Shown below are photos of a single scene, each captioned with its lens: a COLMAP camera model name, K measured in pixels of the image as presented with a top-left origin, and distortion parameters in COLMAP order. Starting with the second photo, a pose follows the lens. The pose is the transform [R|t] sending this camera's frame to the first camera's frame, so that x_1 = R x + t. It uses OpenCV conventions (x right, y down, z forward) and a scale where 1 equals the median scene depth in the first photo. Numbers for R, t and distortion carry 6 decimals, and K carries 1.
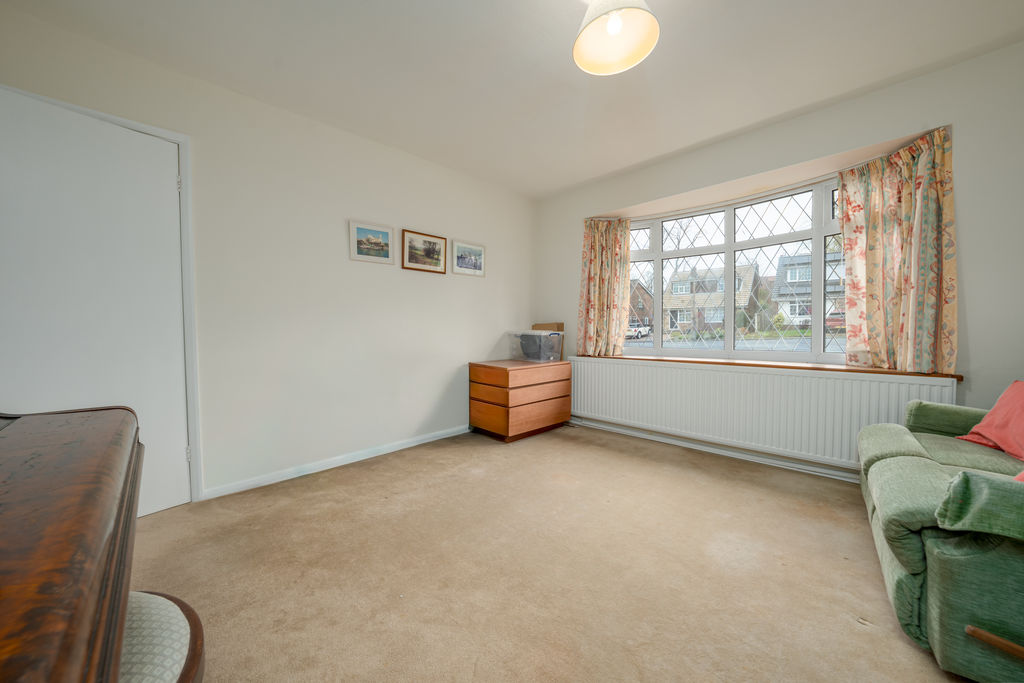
lens RADIAL K [[355.2, 0, 511.5], [0, 355.2, 339.6], [0, 0, 1]] dist [-0.017080, 0.000566]
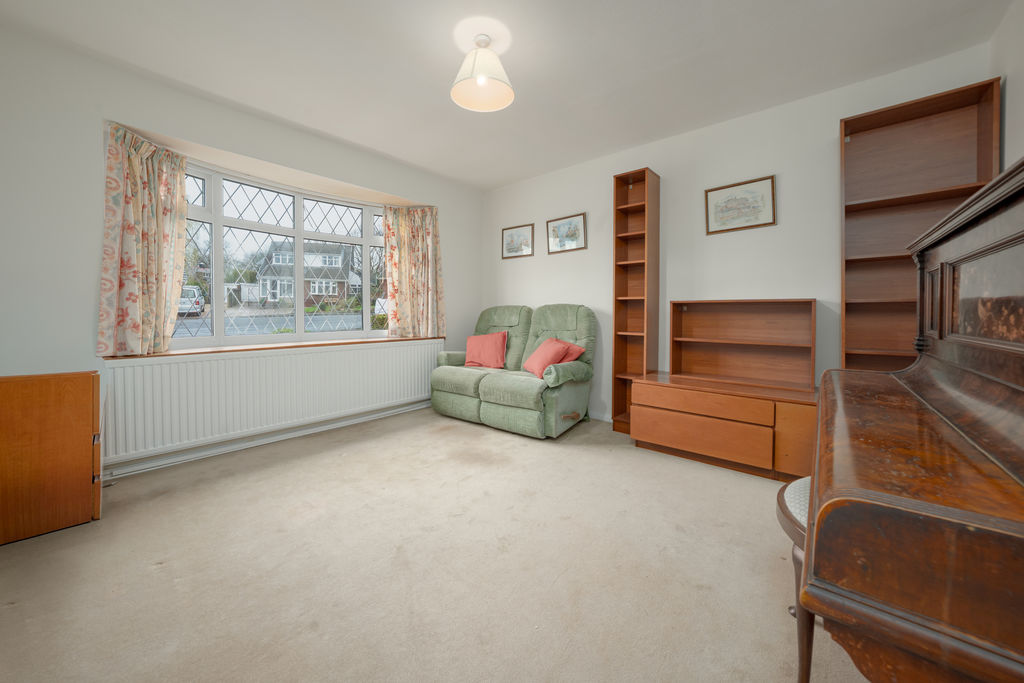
lens RADIAL K [[355.2, 0, 508.5], [0, 355.2, 319.2], [0, 0, 1]] dist [-0.017080, 0.000566]
pose [[-0.036392, -0.013234, 0.999250, -0.417195], [0.024834, 0.999592, 0.014143, -0.009812], [-0.999029, 0.025330, -0.036049, 0.403342]]
